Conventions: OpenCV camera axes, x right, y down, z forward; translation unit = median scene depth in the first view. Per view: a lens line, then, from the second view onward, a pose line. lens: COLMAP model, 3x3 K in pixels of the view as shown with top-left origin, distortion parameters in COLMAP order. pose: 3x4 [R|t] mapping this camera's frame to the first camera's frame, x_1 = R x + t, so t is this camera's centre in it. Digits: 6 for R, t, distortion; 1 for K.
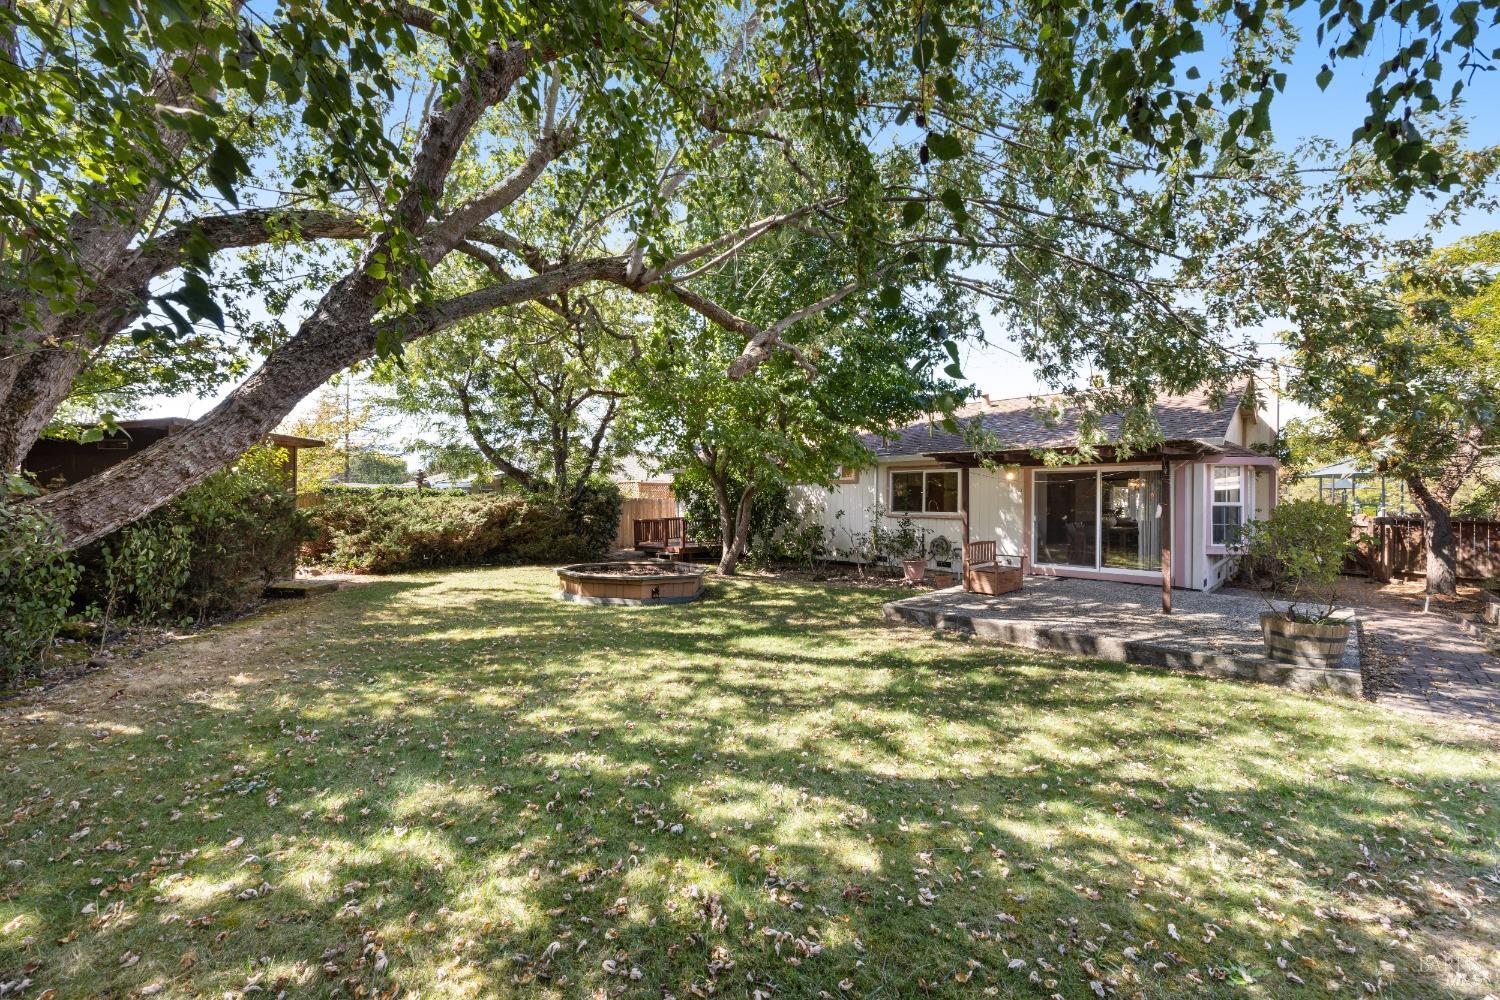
lens RADIAL K [[566.6, 0, 745.7], [0, 566.6, 501.3], [0, 0, 1]] dist [-0.004520, -0.000068]
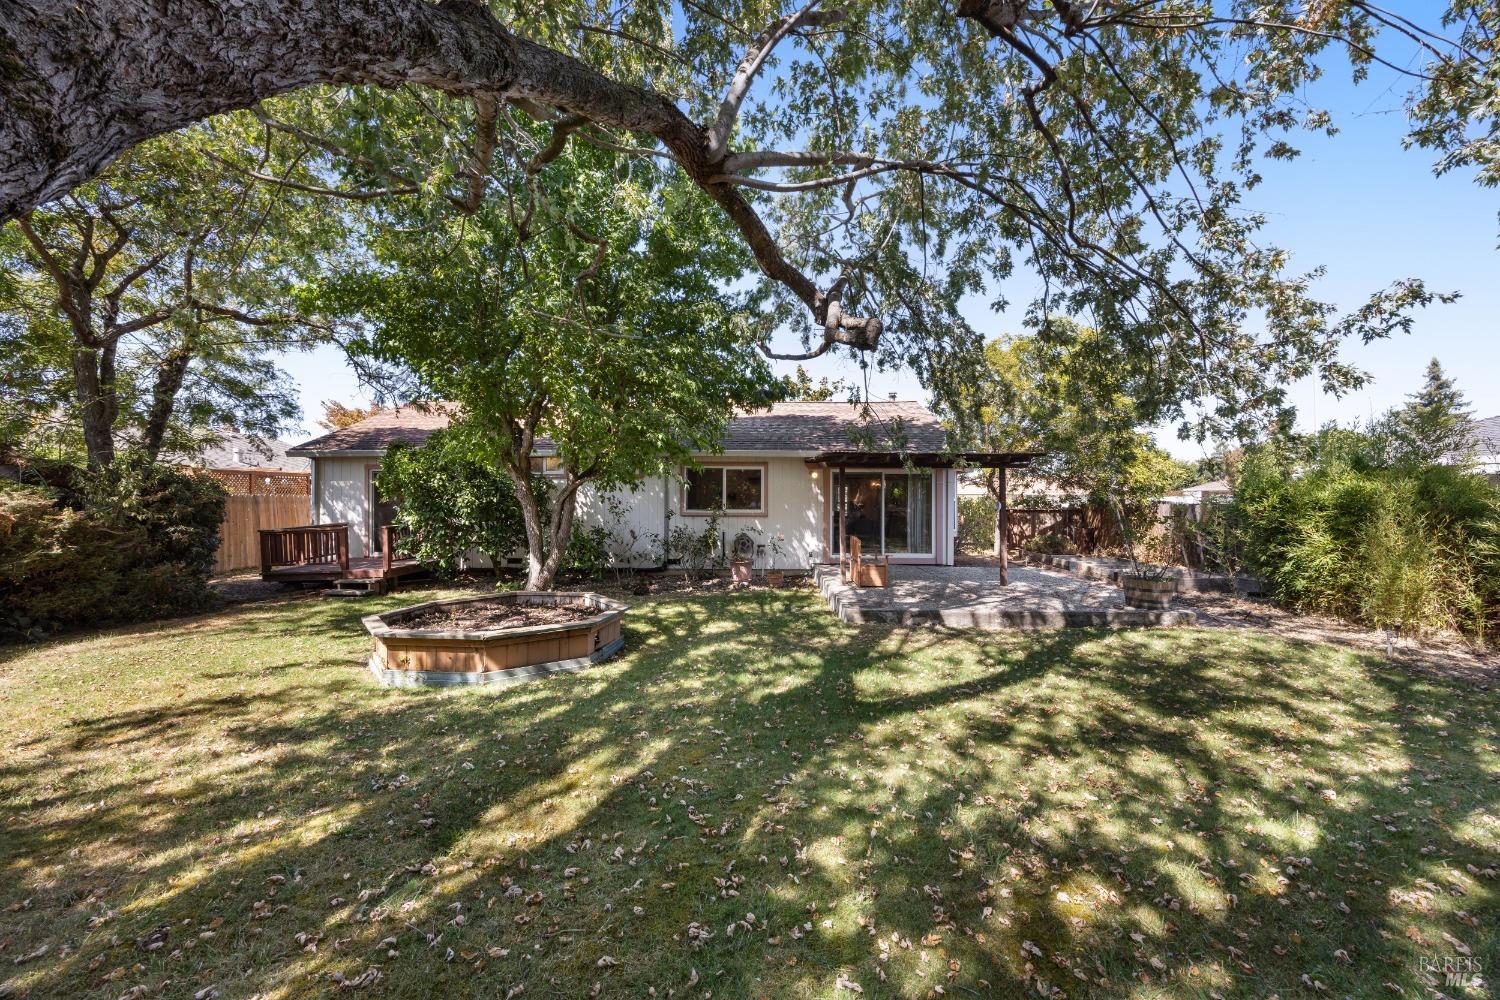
lens RADIAL K [[566.6, 0, 745.7], [0, 566.6, 501.3], [0, 0, 1]] dist [-0.004520, -0.000068]
pose [[0.729709, -0.009915, 0.683686, -0.391200], [0.004012, 0.999940, 0.010220, -0.006501], [-0.683746, -0.004715, 0.729705, 0.319249]]
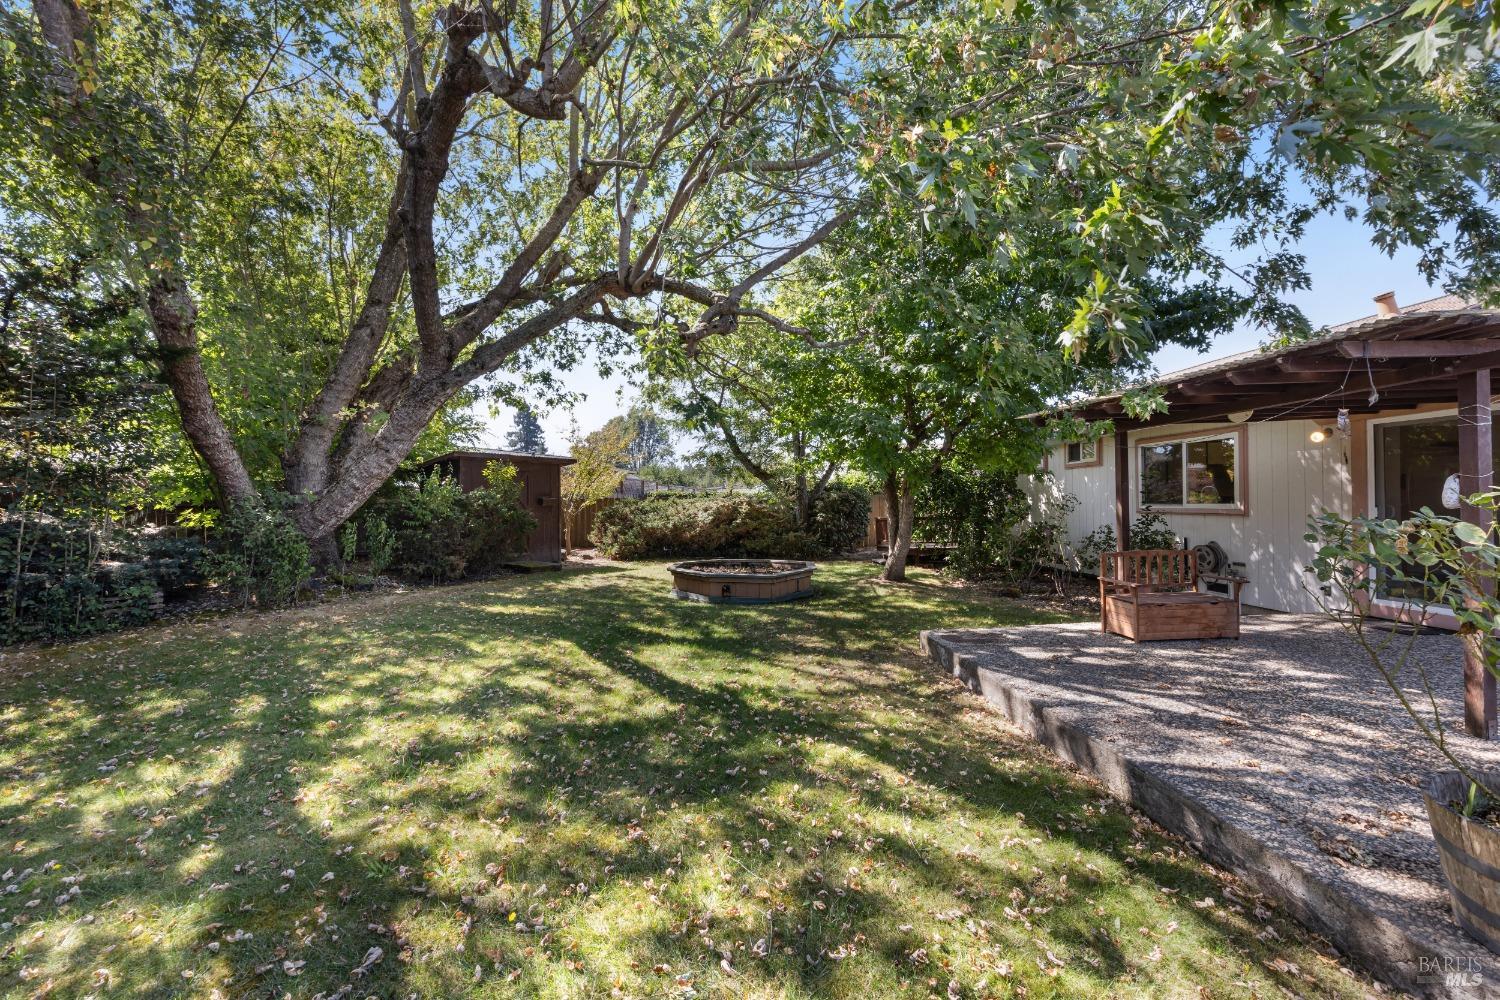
lens RADIAL K [[566.6, 0, 745.7], [0, 566.6, 501.3], [0, 0, 1]] dist [-0.004520, -0.000068]
pose [[0.769798, -0.021473, -0.637927, 0.399479], [0.021133, 0.999743, -0.008151, 0.013566], [0.637938, -0.007207, 0.770054, 0.227482]]
